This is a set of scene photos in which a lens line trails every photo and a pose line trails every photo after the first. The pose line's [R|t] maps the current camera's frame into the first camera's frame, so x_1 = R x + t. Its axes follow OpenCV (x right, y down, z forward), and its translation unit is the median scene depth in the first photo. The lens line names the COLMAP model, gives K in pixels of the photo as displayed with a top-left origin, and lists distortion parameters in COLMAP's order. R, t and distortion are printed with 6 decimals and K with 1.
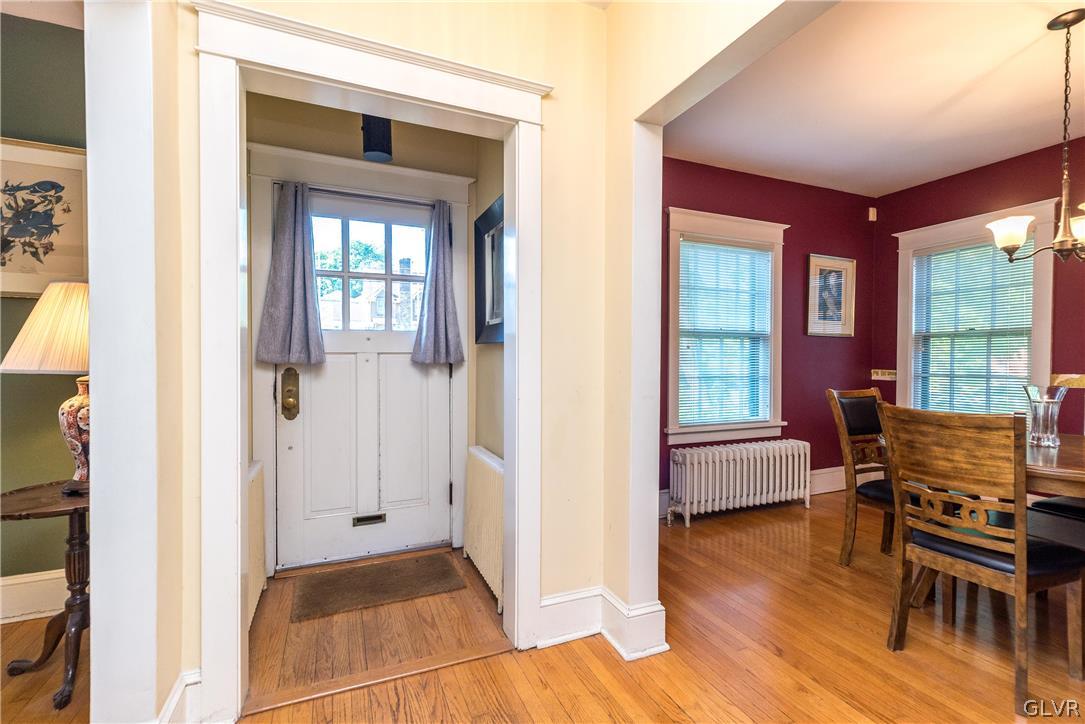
lens RADIAL K [[478.6, 0, 543.2], [0, 478.6, 364.8], [0, 0, 1]] dist [0.005043, 0.000068]
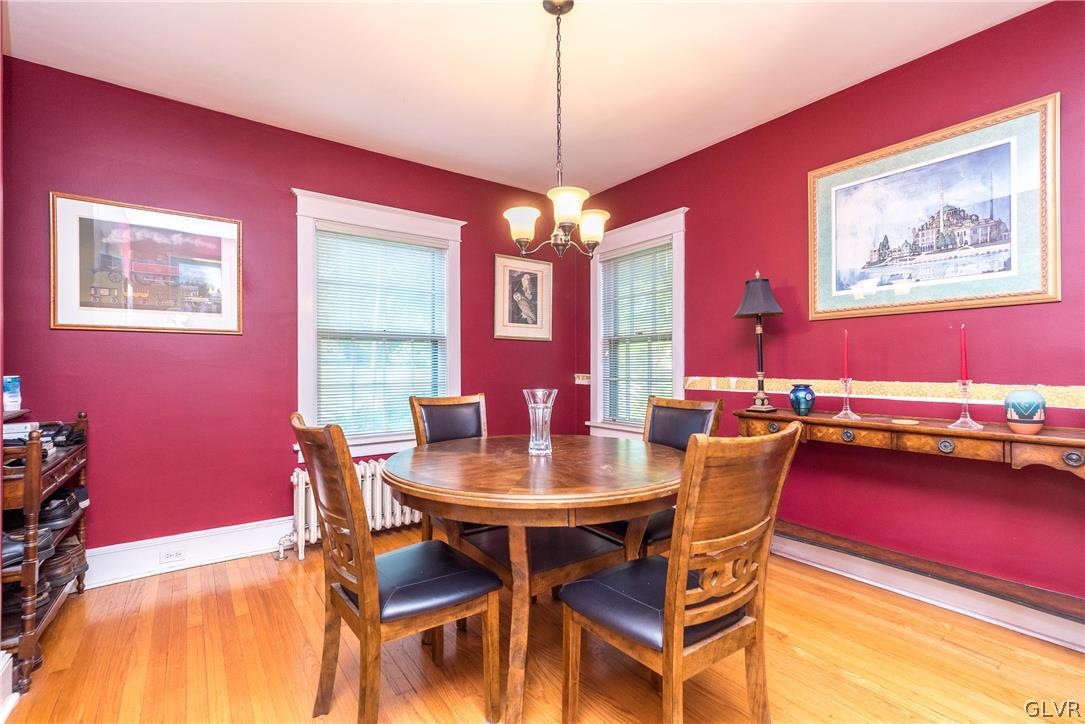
lens RADIAL K [[478.6, 0, 534.5], [0, 478.6, 369.3], [0, 0, 1]] dist [0.005043, 0.000068]
pose [[0.978661, -0.008207, 0.205320, 0.438507], [0.009508, 0.999940, -0.005350, 0.004739], [-0.205263, 0.007189, 0.978680, 0.055426]]
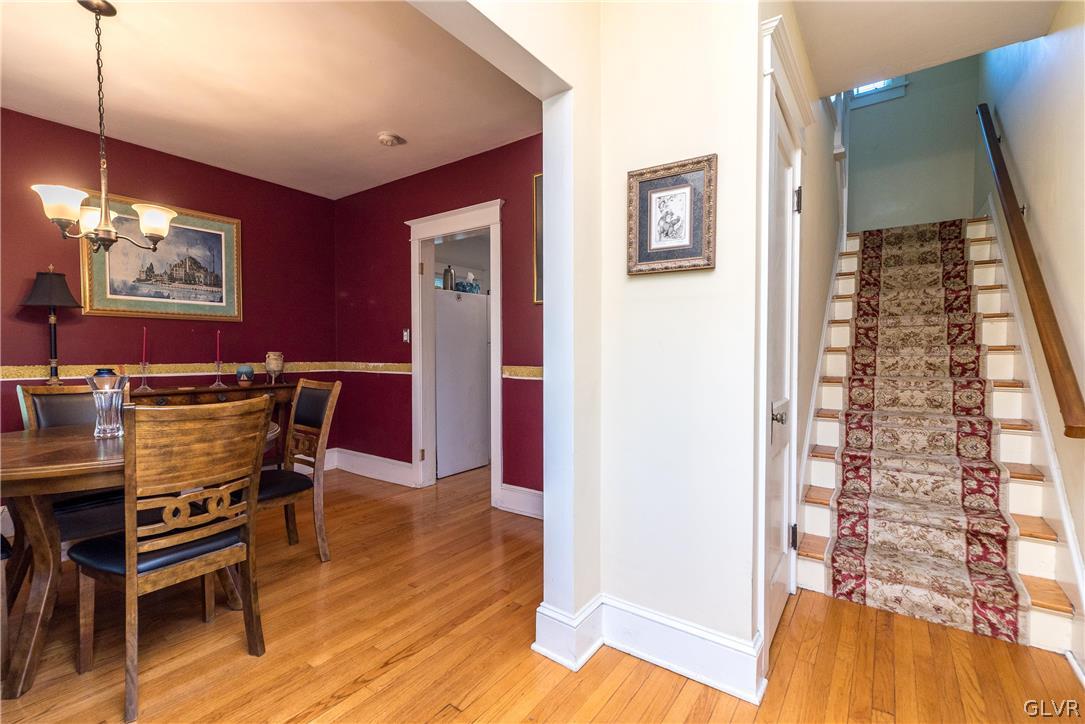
lens RADIAL K [[478.6, 0, 542.0], [0, 478.6, 359.2], [0, 0, 1]] dist [0.005043, 0.000068]
pose [[-0.520135, -0.021208, 0.853821, -0.151053], [0.006442, 0.999566, 0.028752, -0.009421], [-0.854060, 0.020455, -0.519772, 0.425046]]
